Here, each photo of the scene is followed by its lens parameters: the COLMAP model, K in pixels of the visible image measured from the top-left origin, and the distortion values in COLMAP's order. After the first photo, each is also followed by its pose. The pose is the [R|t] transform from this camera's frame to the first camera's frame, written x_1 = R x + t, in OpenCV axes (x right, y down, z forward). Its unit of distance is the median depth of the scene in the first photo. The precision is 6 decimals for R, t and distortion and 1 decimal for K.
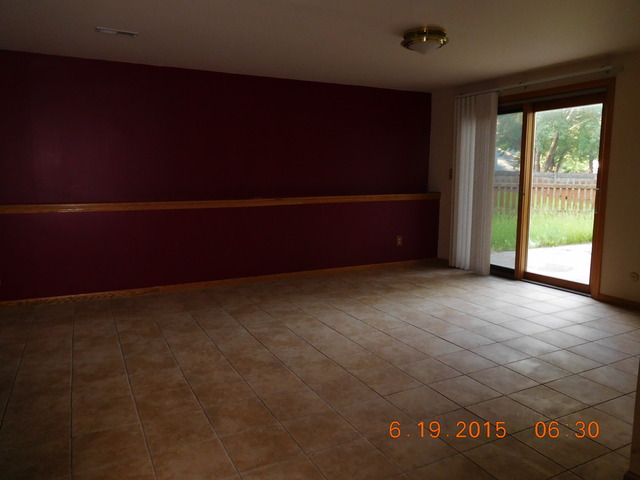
lens RADIAL K [[476.8, 0, 320.2], [0, 476.8, 238.1], [0, 0, 1]] dist [-0.027311, 0.025246]
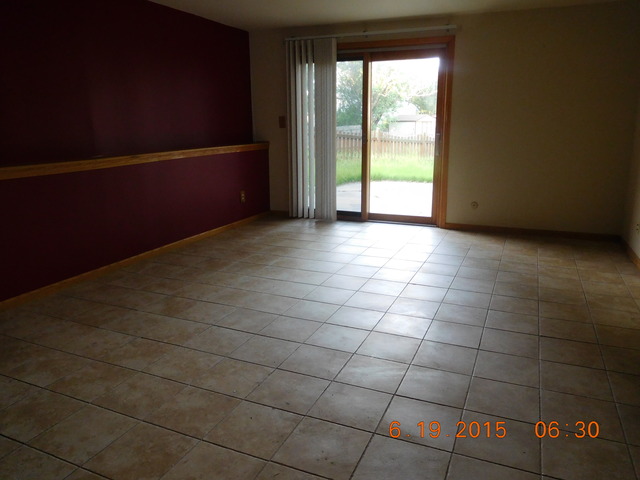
lens RADIAL K [[476.8, 0, 320.3], [0, 476.8, 241.6], [0, 0, 1]] dist [-0.027311, 0.025246]
pose [[0.772709, -0.155264, 0.615479, -0.357731], [0.088757, 0.986526, 0.137436, -0.026680], [-0.628525, -0.051570, 0.776078, 0.234903]]
